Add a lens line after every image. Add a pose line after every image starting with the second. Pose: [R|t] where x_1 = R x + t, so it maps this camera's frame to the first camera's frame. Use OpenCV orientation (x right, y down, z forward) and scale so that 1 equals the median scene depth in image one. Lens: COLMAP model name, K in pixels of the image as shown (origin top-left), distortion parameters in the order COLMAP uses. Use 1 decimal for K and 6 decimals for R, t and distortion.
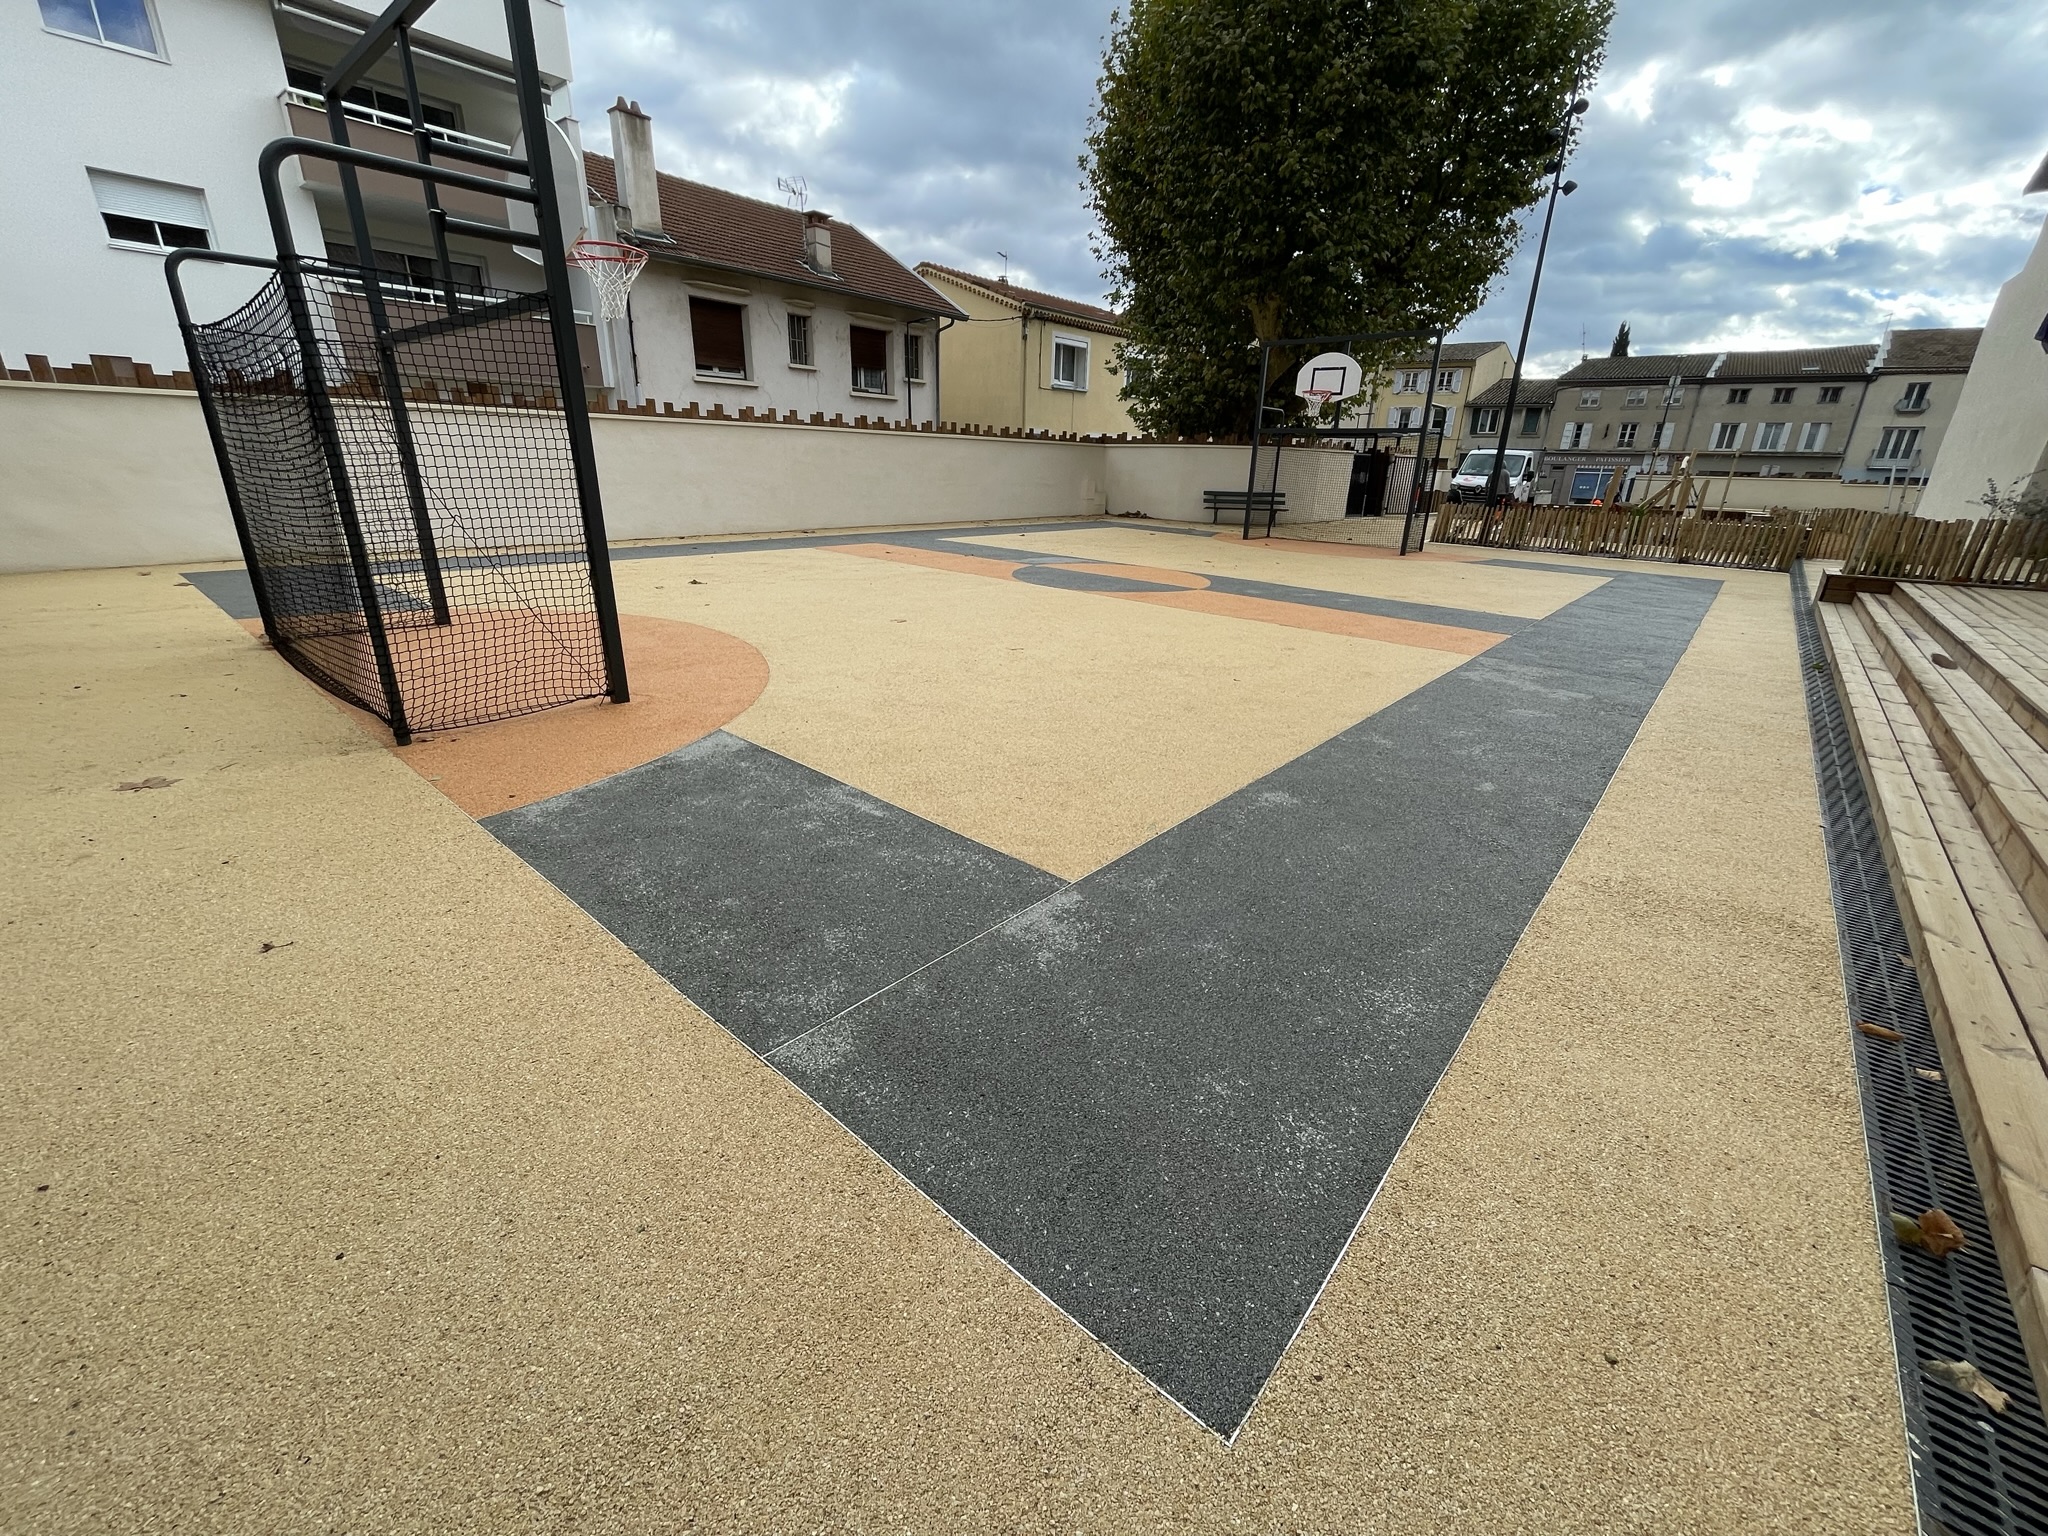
lens RADIAL K [[822.4, 0, 1024.0], [0, 822.4, 768.0], [0, 0, 1]] dist [-0.013020, -0.000201]
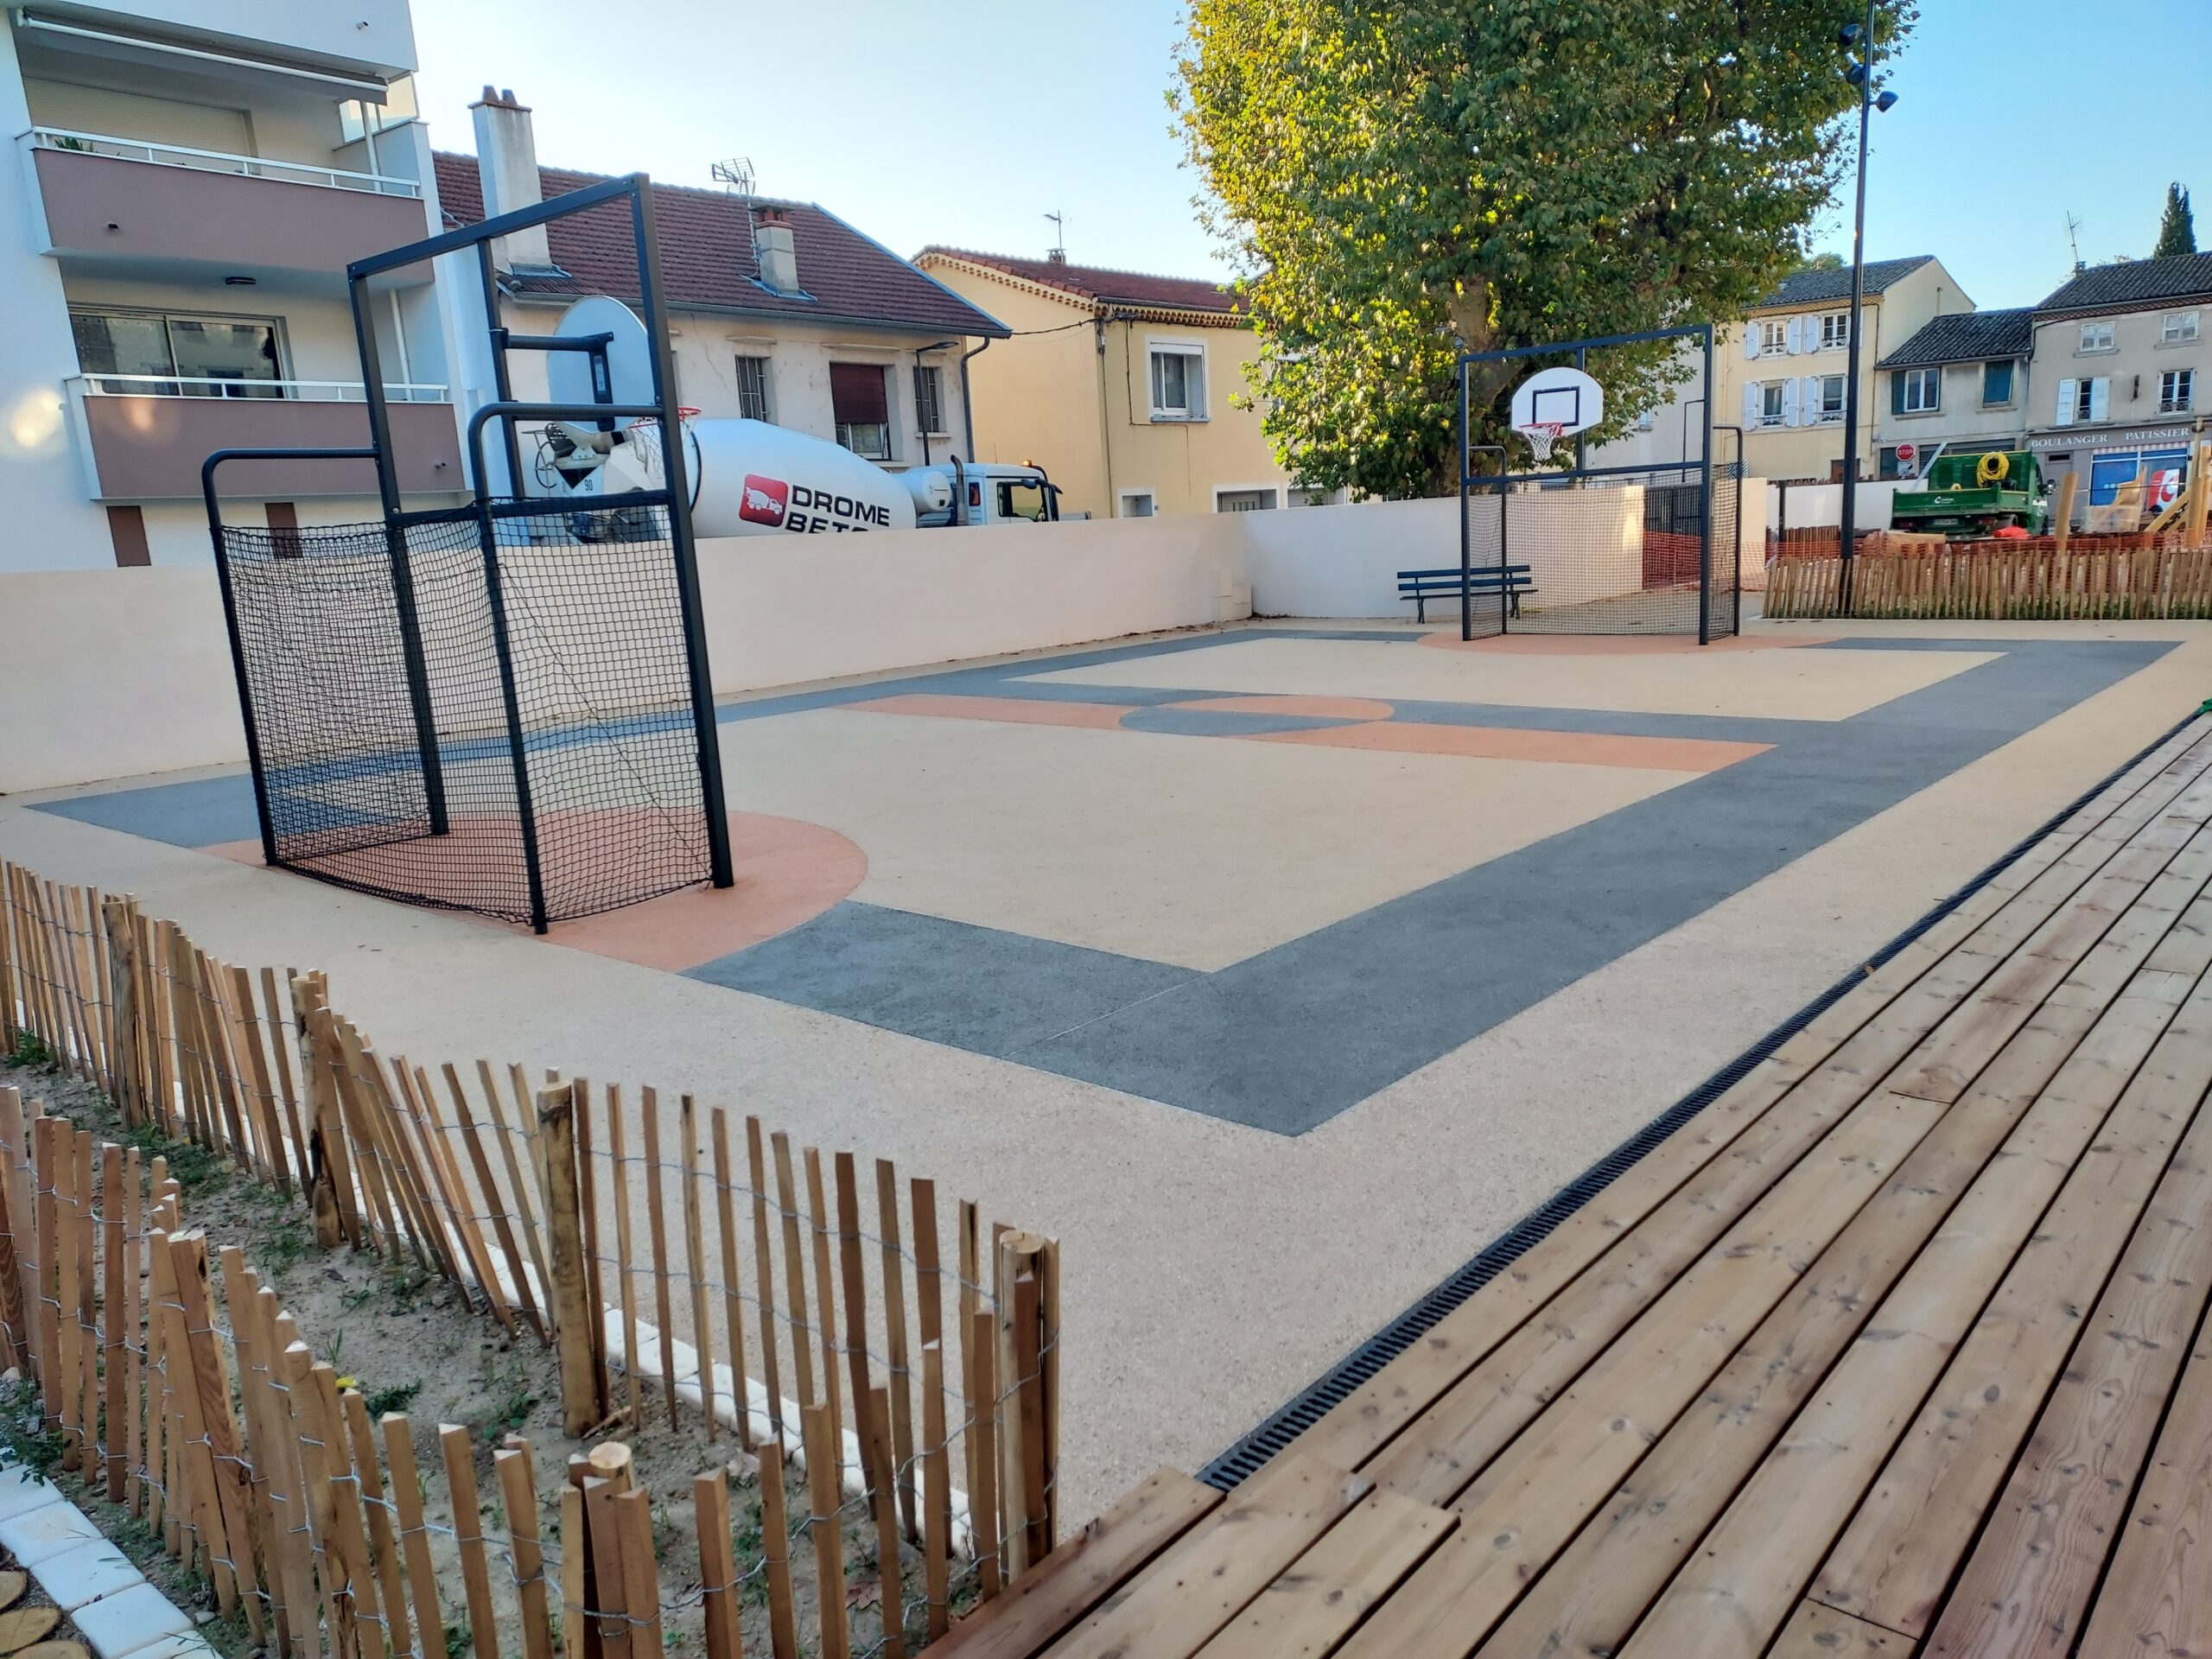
lens RADIAL K [[1562.0, 0, 1106.0], [0, 1562.0, 829.5], [0, 0, 1]] dist [0.004760, 0.000963]
pose [[0.996654, -0.079665, -0.018285, -0.003712], [0.075652, 0.983782, -0.162635, 0.032628], [0.030945, 0.160707, 0.986517, -0.139441]]
